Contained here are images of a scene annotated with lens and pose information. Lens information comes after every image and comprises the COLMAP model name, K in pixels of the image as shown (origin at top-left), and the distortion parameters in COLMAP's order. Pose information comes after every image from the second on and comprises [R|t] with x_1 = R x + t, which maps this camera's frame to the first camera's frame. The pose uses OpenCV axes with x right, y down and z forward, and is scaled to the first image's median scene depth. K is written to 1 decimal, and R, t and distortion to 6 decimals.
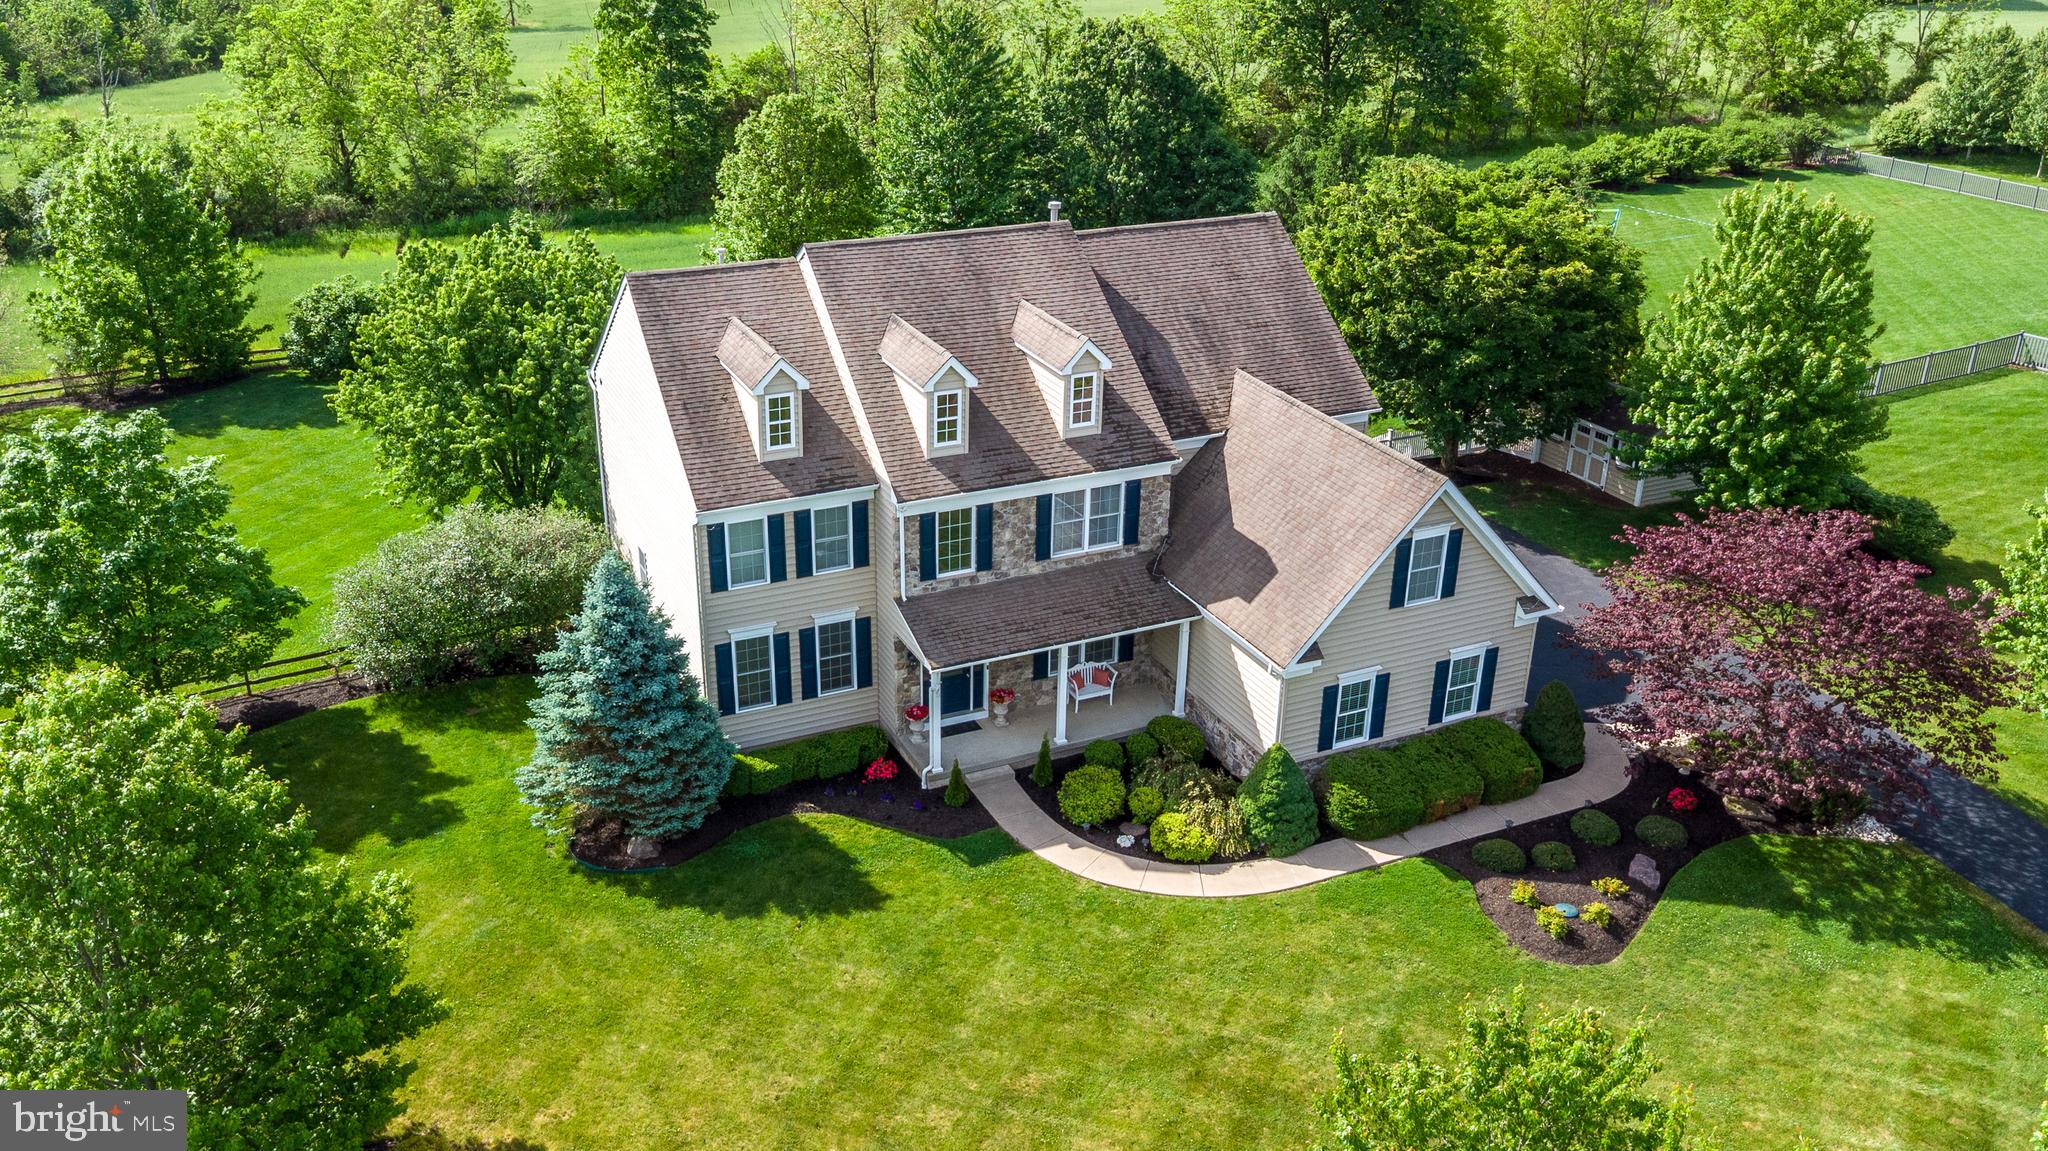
lens RADIAL K [[1587.5, 0, 983.6], [0, 1587.5, 562.5], [0, 0, 1]] dist [0.028486, -0.011153]
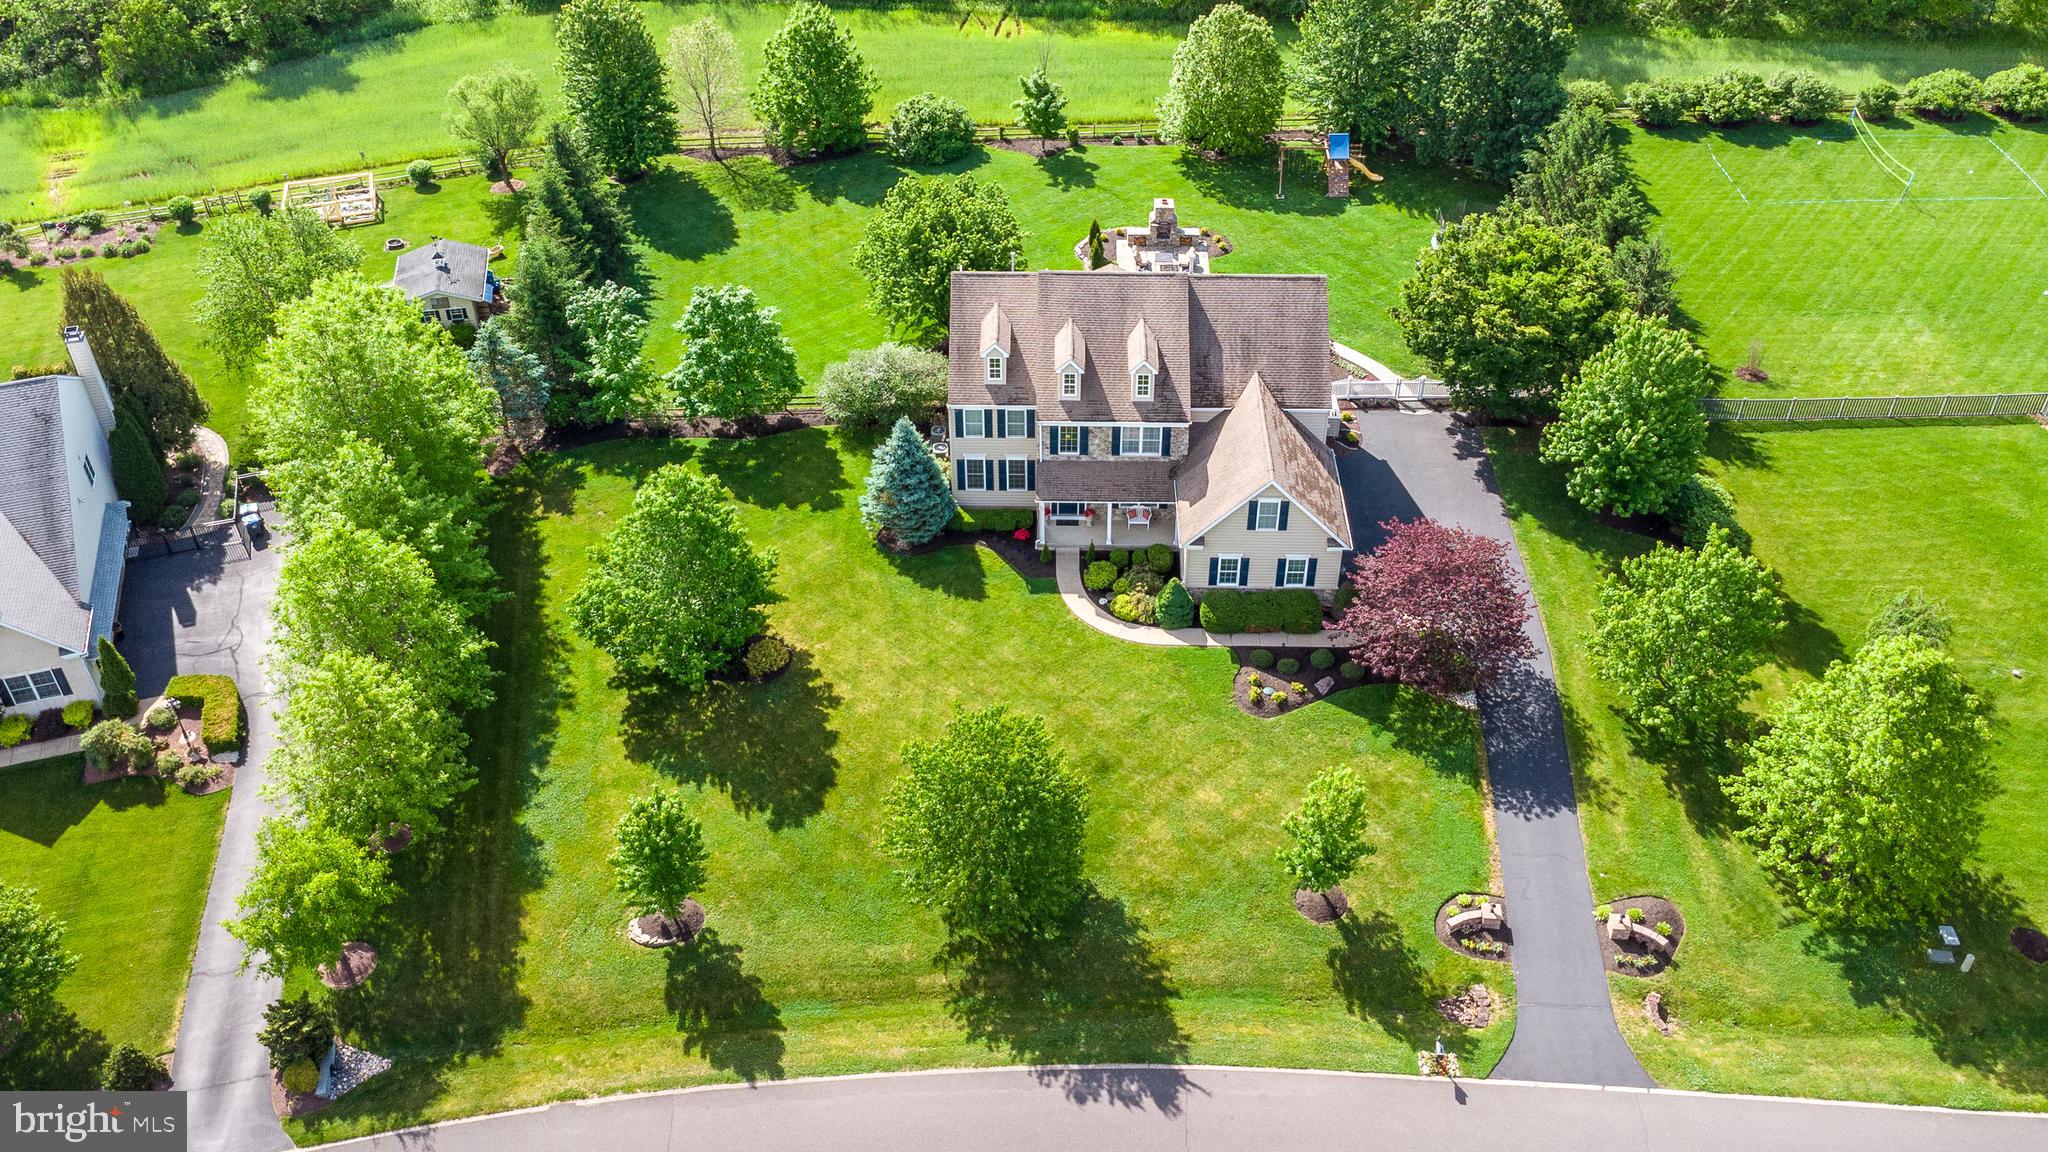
lens RADIAL K [[1538.2, 0, 1010.8], [0, 1538.2, 473.6], [0, 0, 1]] dist [0.012362, 0.009124]
pose [[0.904215, 0.247420, -0.348108, 0.619455], [-0.166729, 0.954917, 0.245634, -0.448956], [0.393188, -0.164066, 0.904702, -0.837527]]
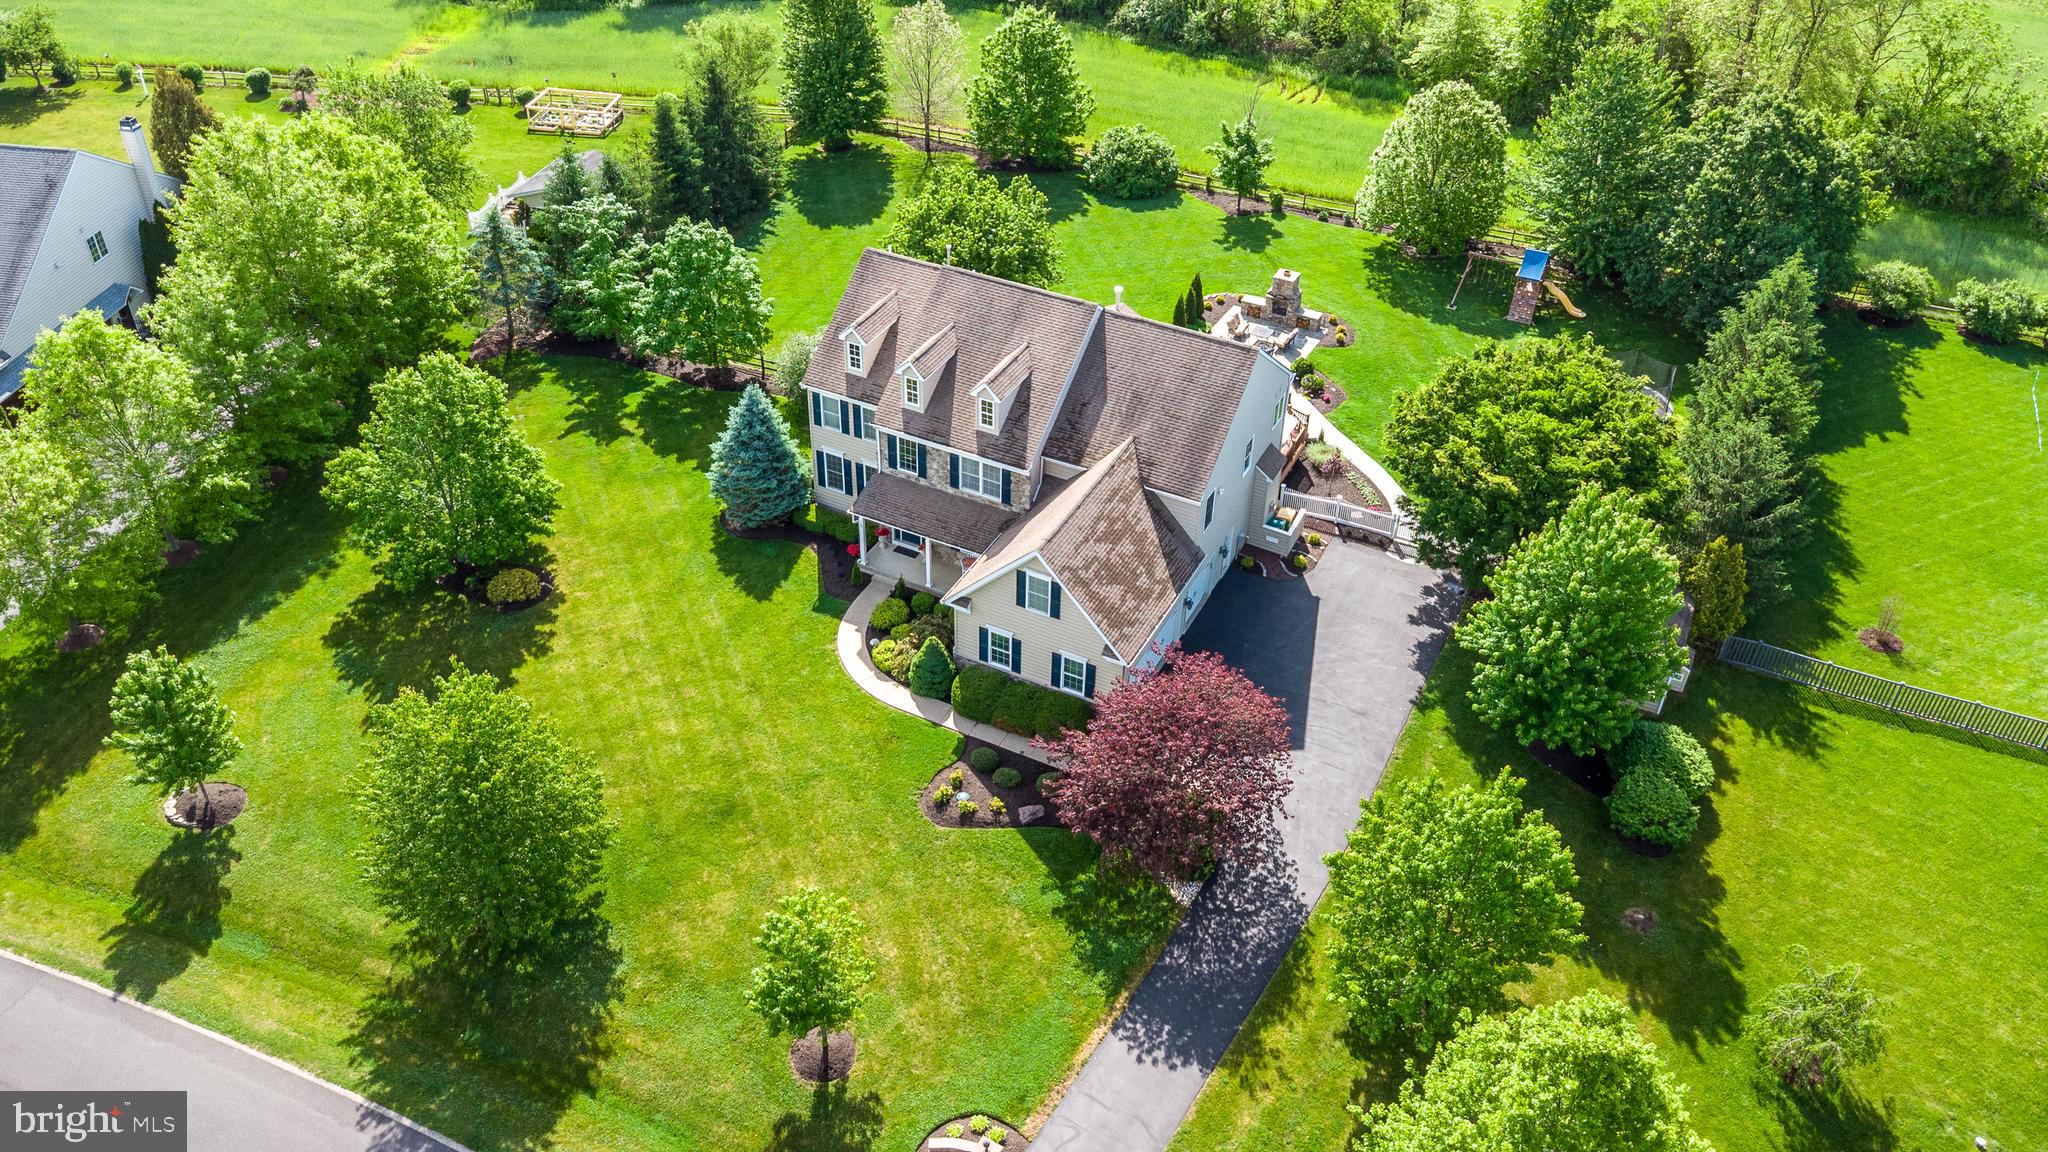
lens RADIAL K [[1433.8, 0, 1040.0], [0, 1433.8, 516.3], [0, 0, 1]] dist [0.028862, -0.022576]
pose [[0.653593, 0.461358, -0.599971, 1.084682], [-0.347680, 0.887155, 0.303439, -0.496695], [0.672261, 0.010272, 0.740243, -0.094886]]
